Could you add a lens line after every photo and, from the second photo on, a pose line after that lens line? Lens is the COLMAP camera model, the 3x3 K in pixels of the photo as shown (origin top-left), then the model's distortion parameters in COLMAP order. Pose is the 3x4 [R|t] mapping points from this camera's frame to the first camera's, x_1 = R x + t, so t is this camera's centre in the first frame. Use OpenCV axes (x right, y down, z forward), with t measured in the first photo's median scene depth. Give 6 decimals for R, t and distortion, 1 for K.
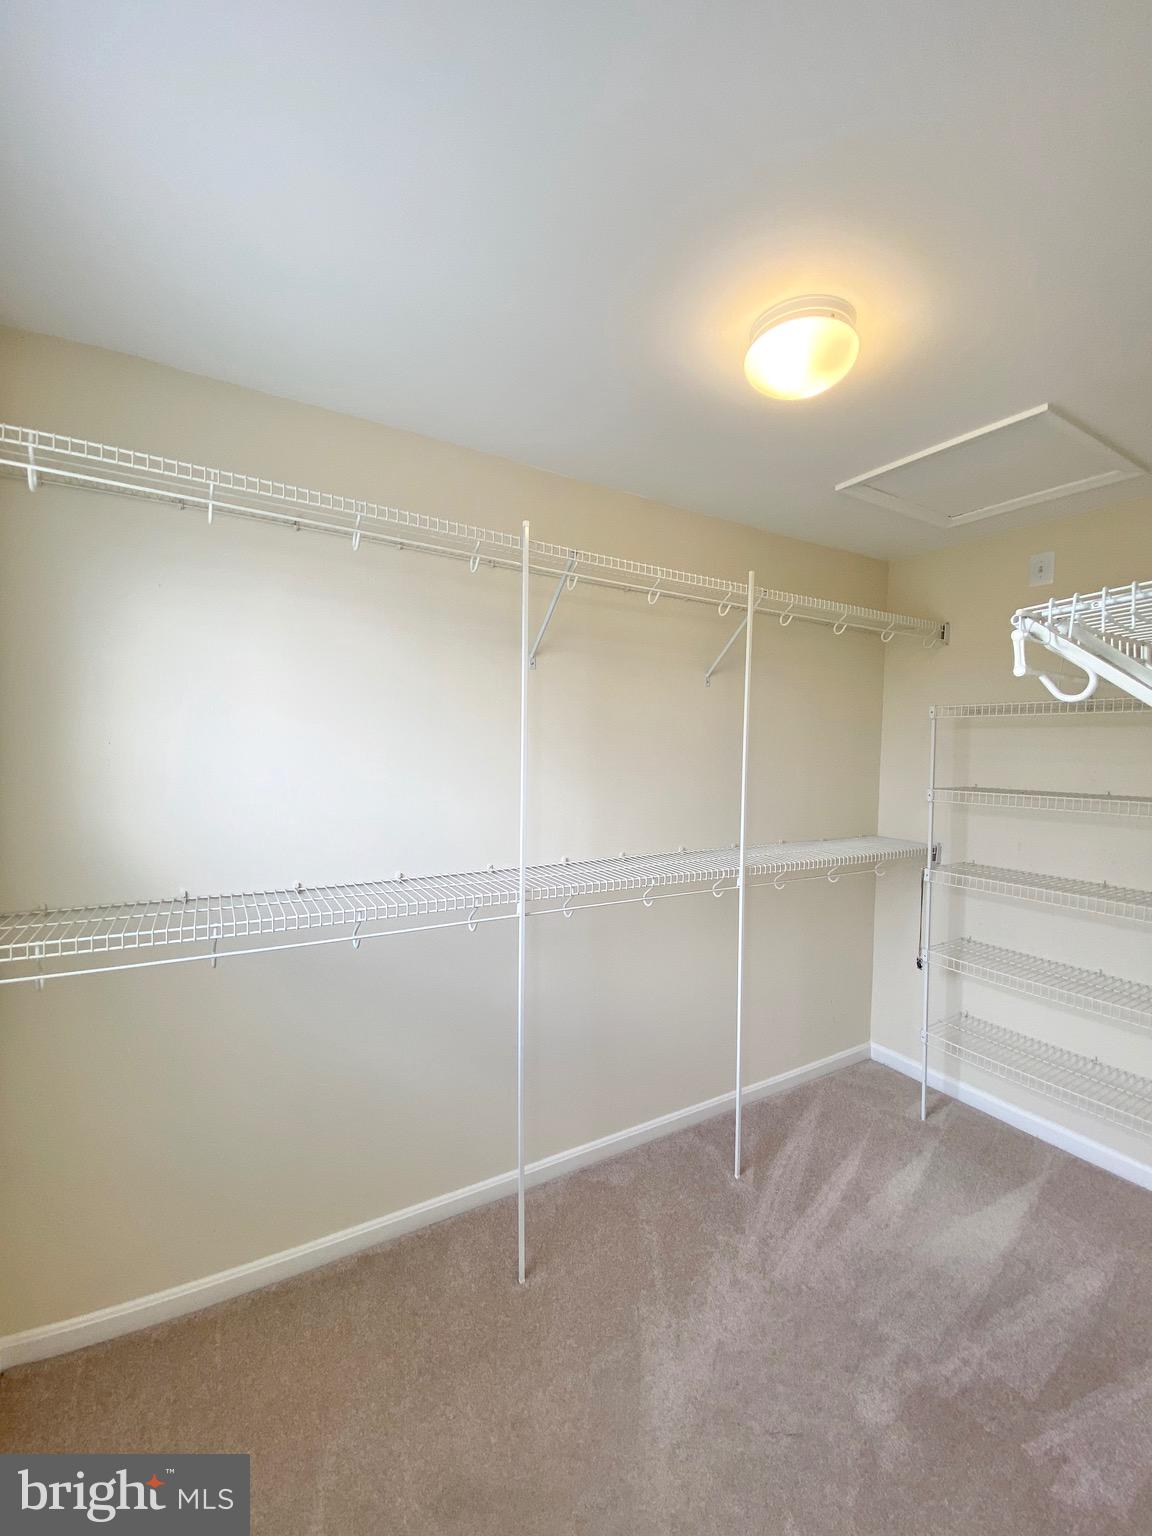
lens RADIAL K [[612.5, 0, 567.3], [0, 612.5, 768.7], [0, 0, 1]] dist [0.033229, -0.014848]
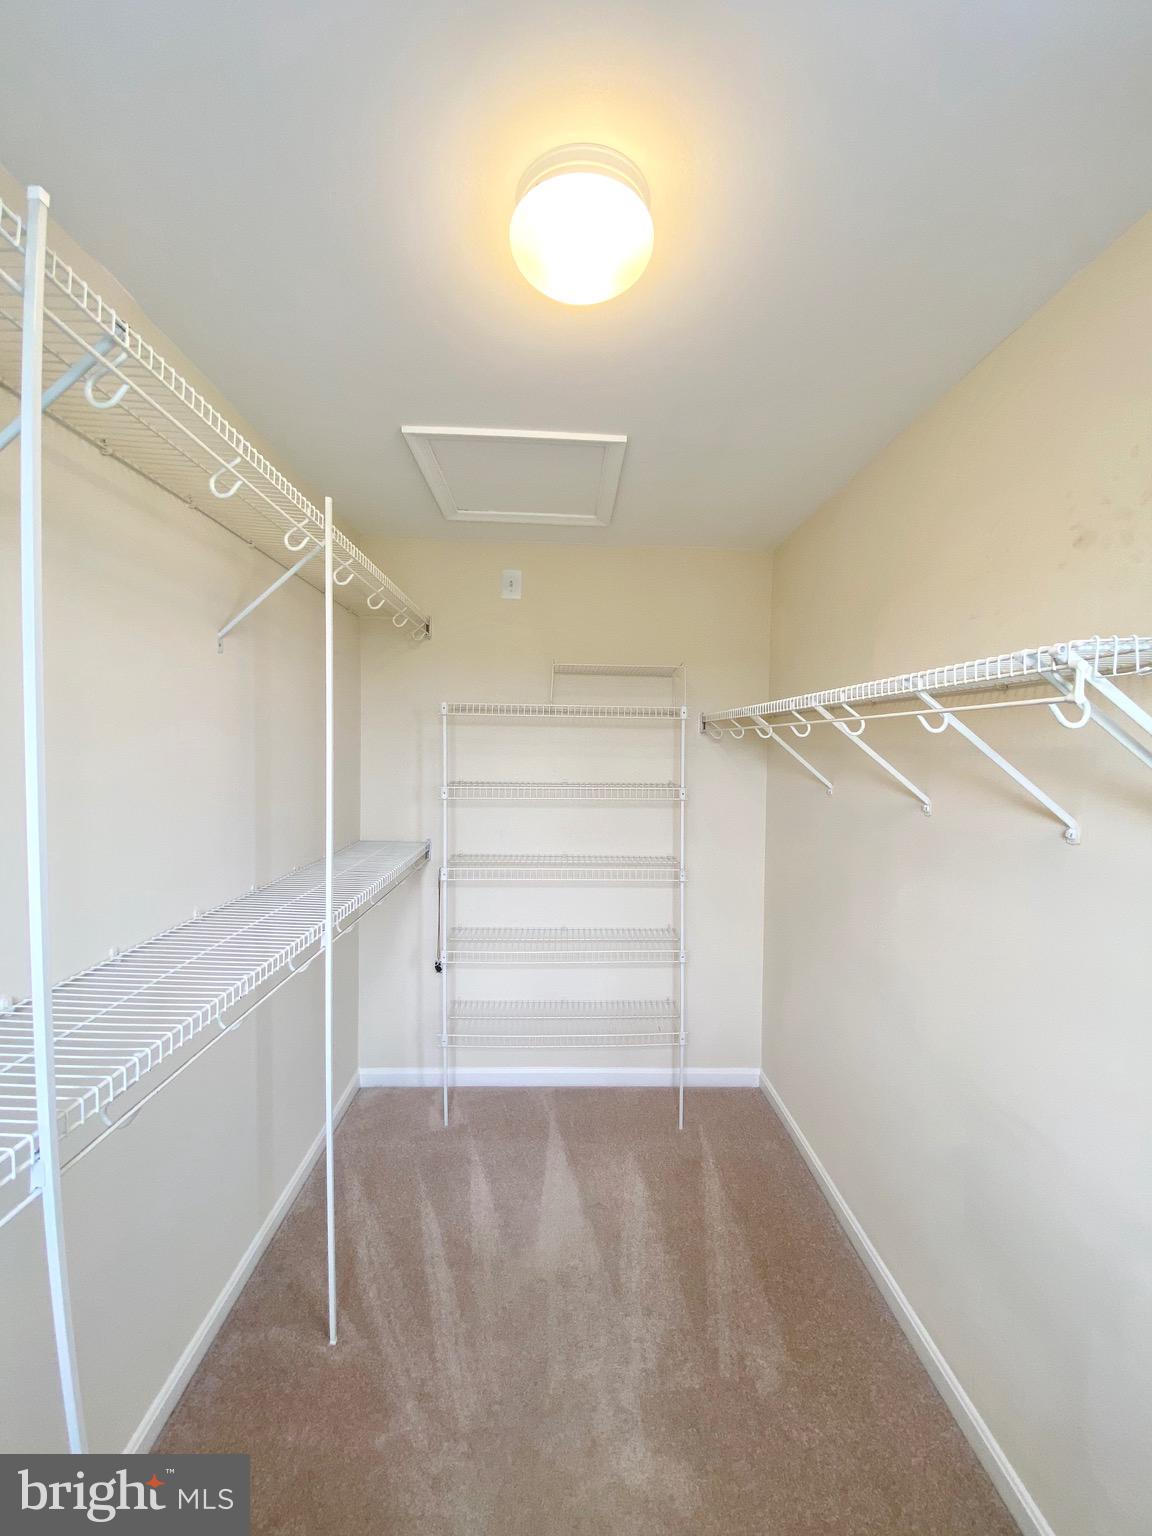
lens RADIAL K [[633.1, 0, 572.8], [0, 633.1, 772.0], [0, 0, 1]] dist [0.048163, -0.029052]
pose [[0.490704, -0.045199, 0.870153, -0.194267], [0.024455, 0.998975, 0.038099, -0.024457], [-0.870983, 0.002584, 0.491306, 0.351904]]
